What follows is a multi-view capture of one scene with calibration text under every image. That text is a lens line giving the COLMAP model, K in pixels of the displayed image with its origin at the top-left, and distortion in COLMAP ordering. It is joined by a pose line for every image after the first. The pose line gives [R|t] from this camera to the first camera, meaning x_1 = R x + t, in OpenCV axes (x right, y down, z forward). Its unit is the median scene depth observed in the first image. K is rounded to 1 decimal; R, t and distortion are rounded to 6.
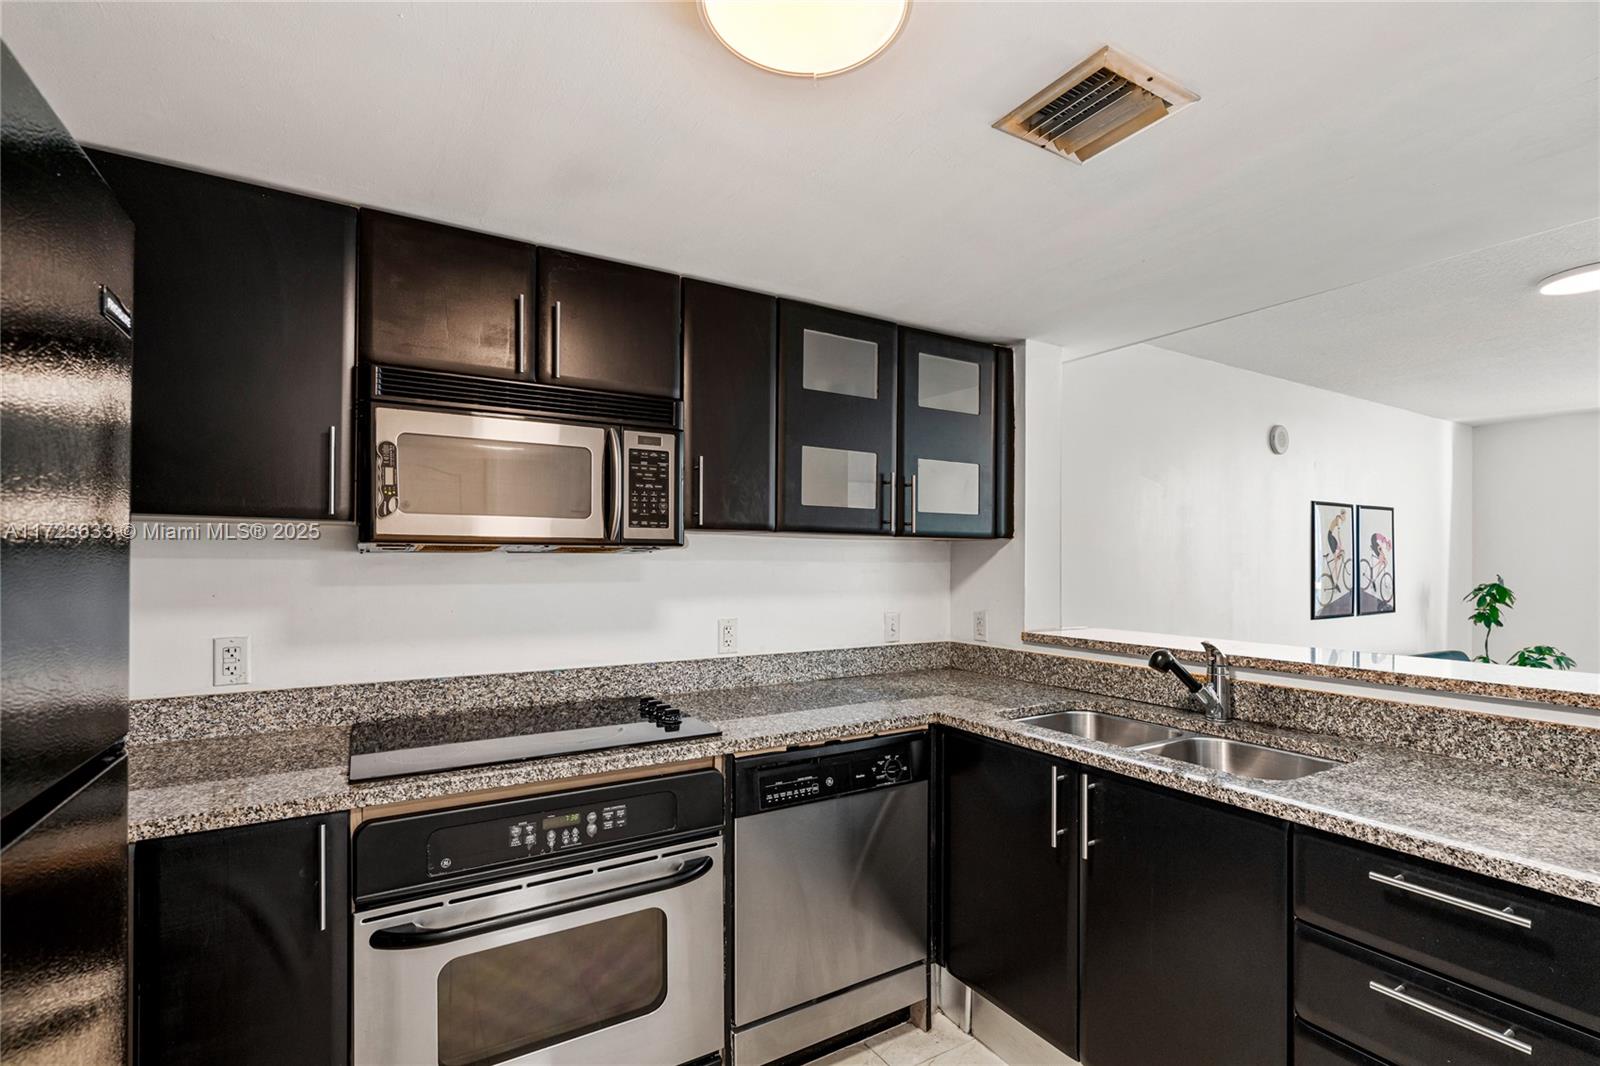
lens RADIAL K [[719.7, 0, 804.3], [0, 719.7, 554.5], [0, 0, 1]] dist [-0.009043, 0.004587]
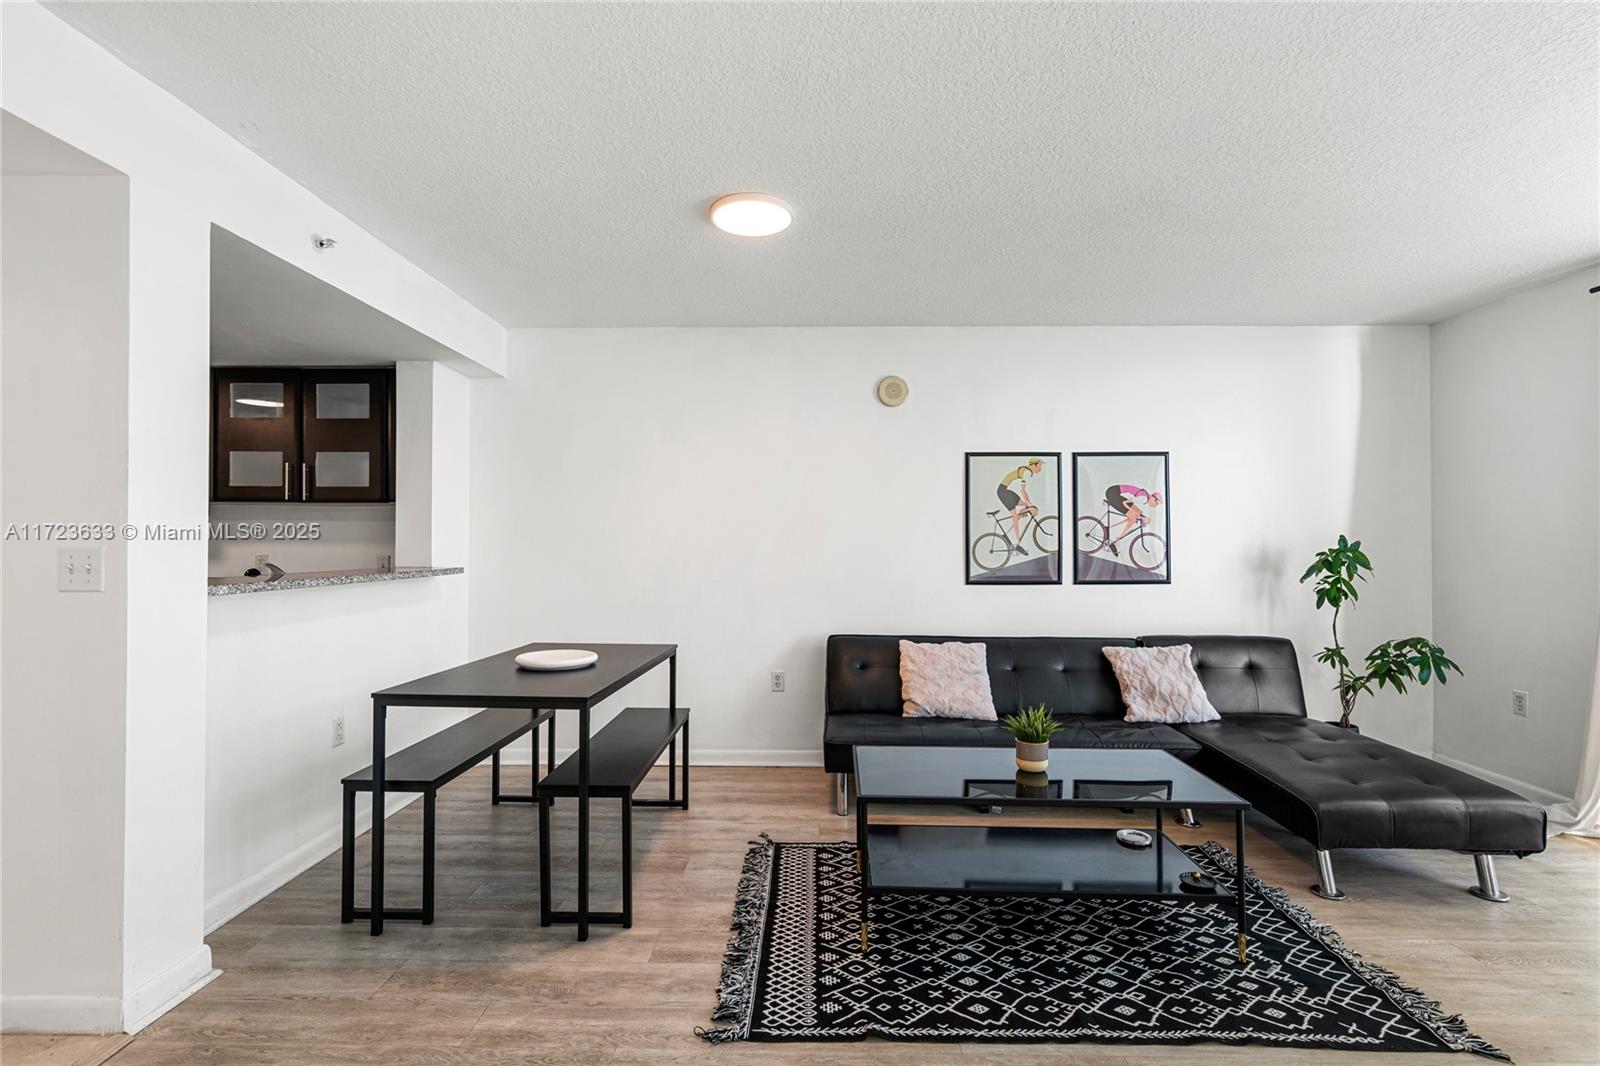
lens RADIAL K [[719.7, 0, 804.6], [0, 719.7, 533.9], [0, 0, 1]] dist [-0.009043, 0.004587]
pose [[0.853350, -0.009730, -0.521247, 1.908799], [0.006748, 0.999948, -0.007618, 0.062715], [0.521294, 0.002983, 0.853372, 0.233667]]
